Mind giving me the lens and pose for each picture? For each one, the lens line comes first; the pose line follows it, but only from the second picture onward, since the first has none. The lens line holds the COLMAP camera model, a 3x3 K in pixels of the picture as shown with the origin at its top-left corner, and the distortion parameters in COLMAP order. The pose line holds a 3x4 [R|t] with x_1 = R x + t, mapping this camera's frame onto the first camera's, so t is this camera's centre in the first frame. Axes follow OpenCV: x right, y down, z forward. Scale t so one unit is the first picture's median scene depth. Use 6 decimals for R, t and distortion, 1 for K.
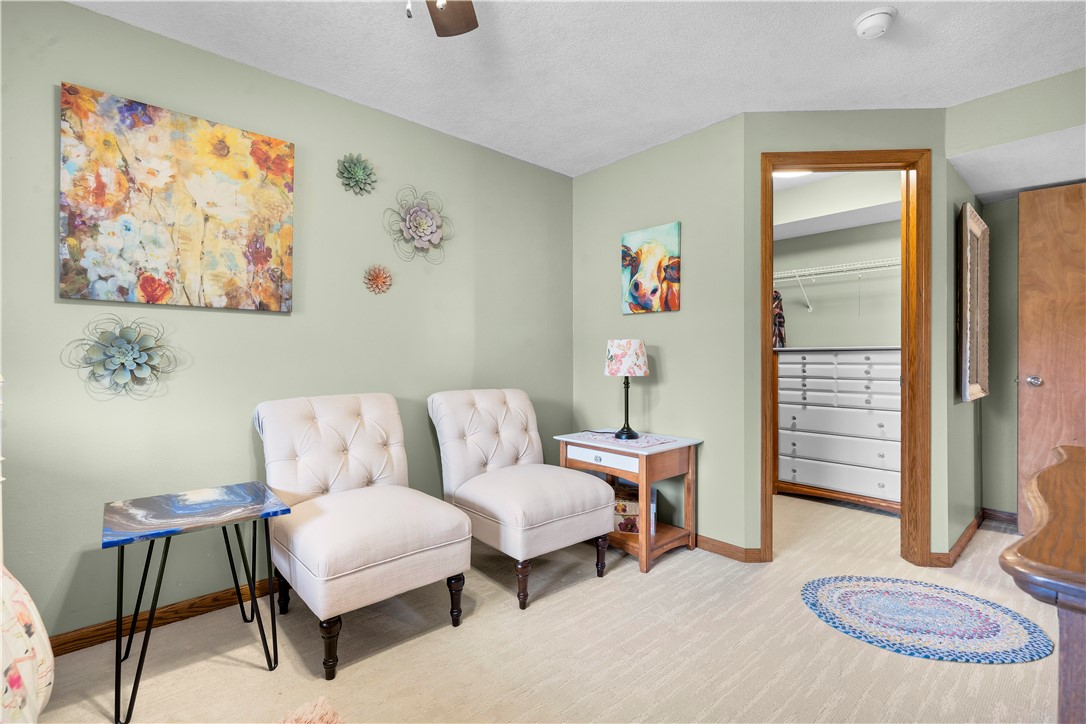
lens RADIAL K [[491.2, 0, 541.1], [0, 491.2, 355.4], [0, 0, 1]] dist [0.001853, 0.000286]
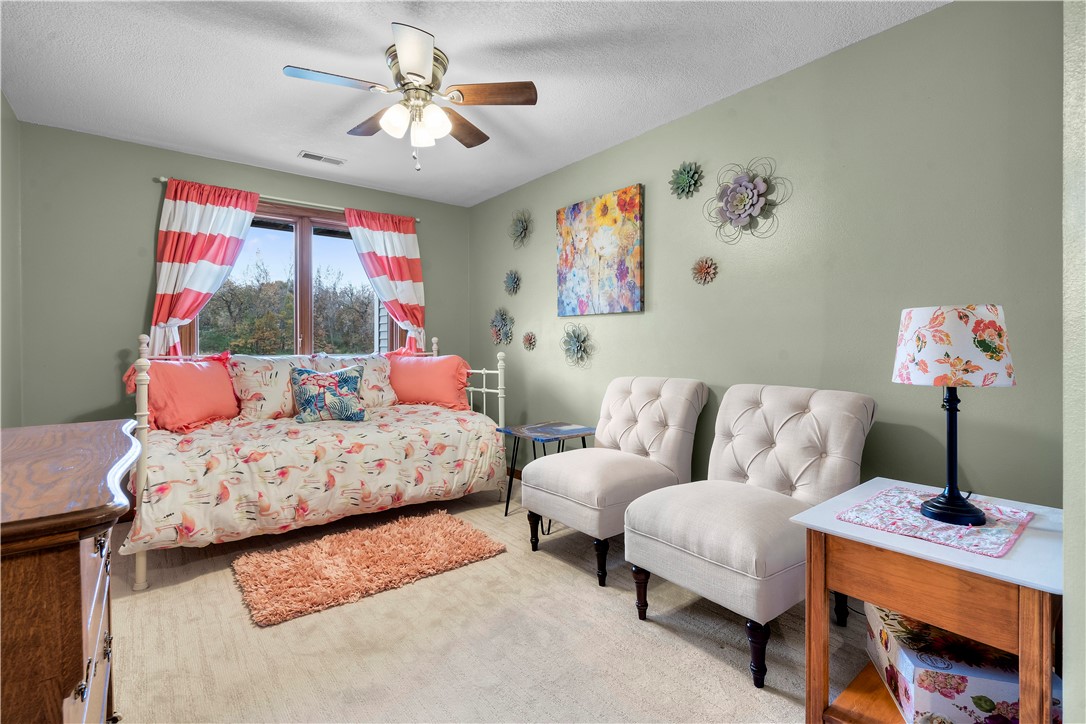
lens RADIAL K [[499.0, 0, 541.1], [0, 499.0, 346.2], [0, 0, 1]] dist [-0.001151, 0.000549]
pose [[-0.046044, 0.002428, -0.998936, 0.949612], [0.008848, 0.999959, 0.002023, 0.000563], [0.998900, -0.008746, -0.046063, 0.896067]]
